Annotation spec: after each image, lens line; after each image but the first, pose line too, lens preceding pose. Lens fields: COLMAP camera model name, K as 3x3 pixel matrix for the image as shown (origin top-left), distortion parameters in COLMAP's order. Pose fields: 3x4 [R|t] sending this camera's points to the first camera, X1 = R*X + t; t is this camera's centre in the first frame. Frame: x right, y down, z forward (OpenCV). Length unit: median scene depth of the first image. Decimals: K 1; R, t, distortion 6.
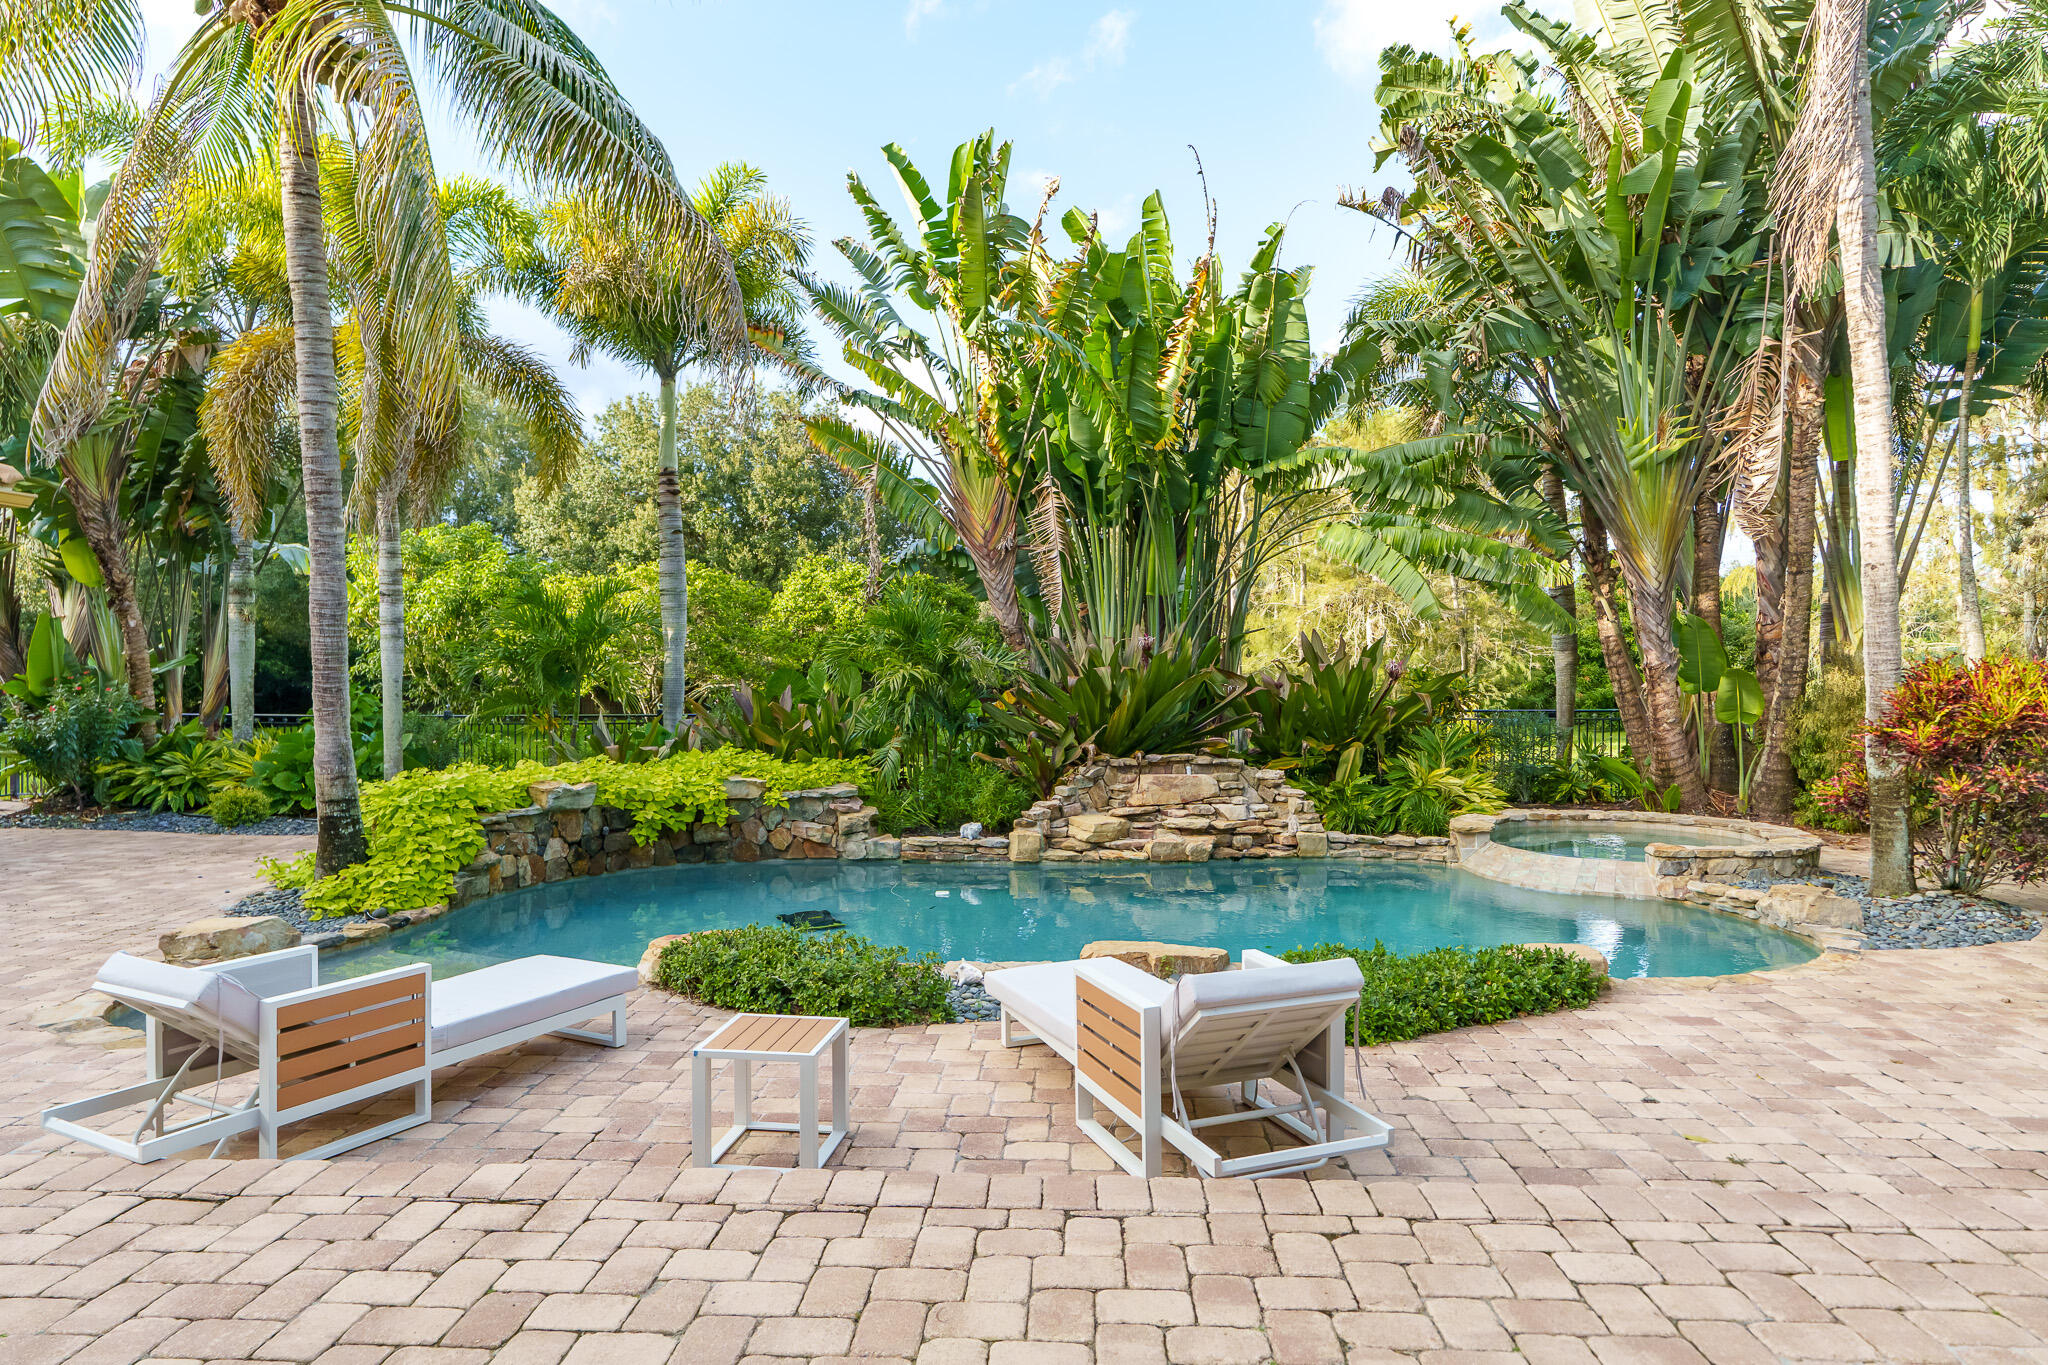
lens RADIAL K [[1180.2, 0, 1024.0], [0, 1180.2, 682.5], [0, 0, 1]] dist [-0.000604, 0.000474]
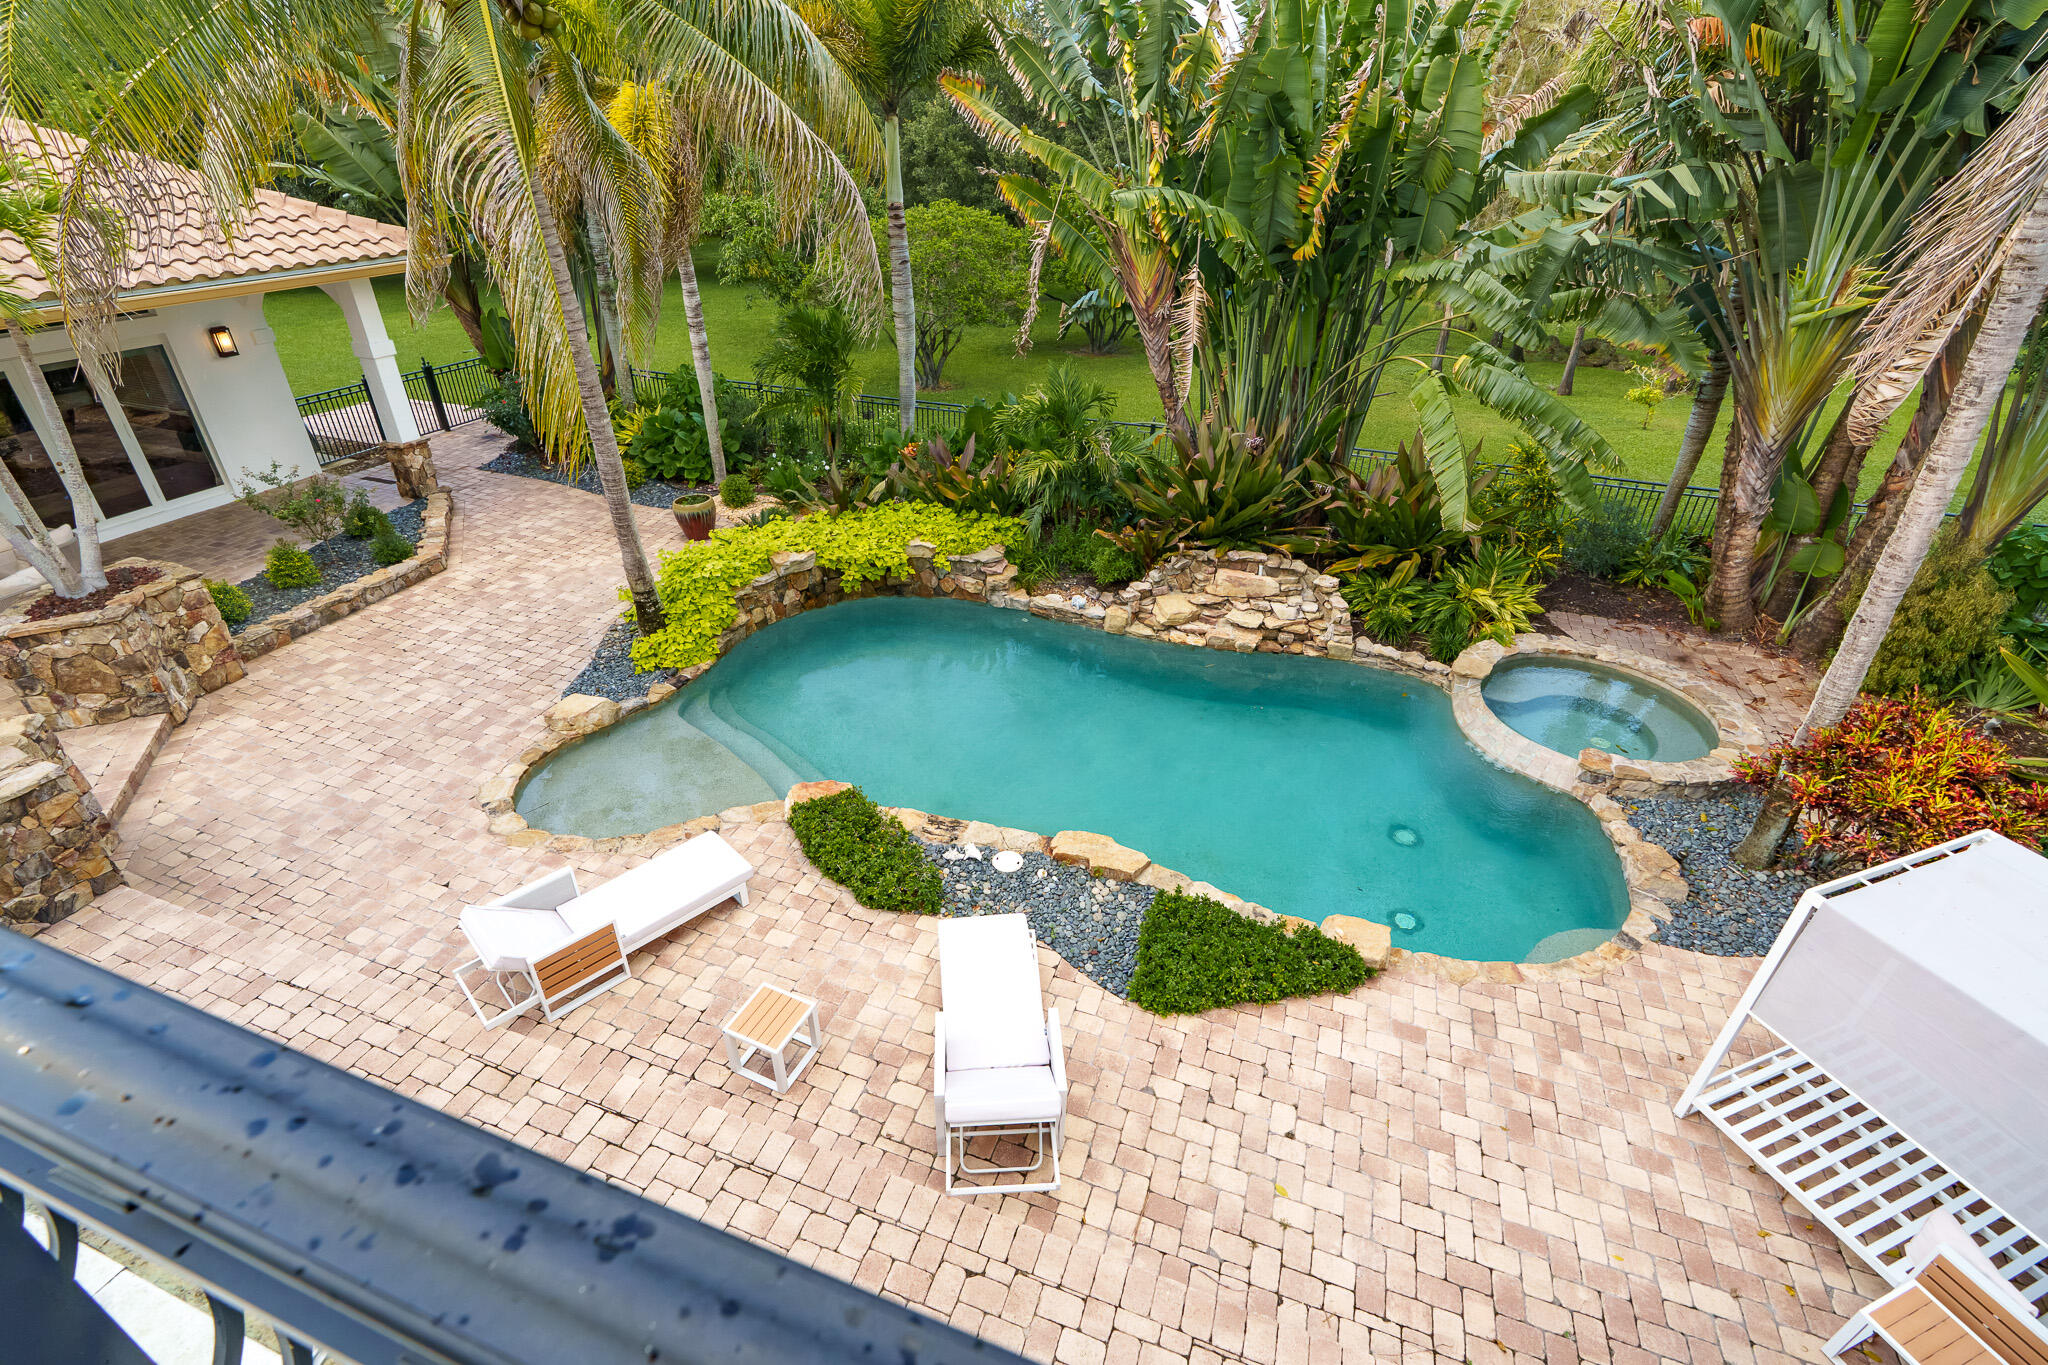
lens RADIAL K [[925.7, 0, 1021.8], [0, 925.7, 678.7], [0, 0, 1]] dist [-0.007168, 0.003574]
pose [[0.957819, 0.165071, -0.235235, 0.154275], [-0.023091, 0.860128, 0.509556, -0.333286], [0.286445, -0.482630, 0.827658, 0.065142]]
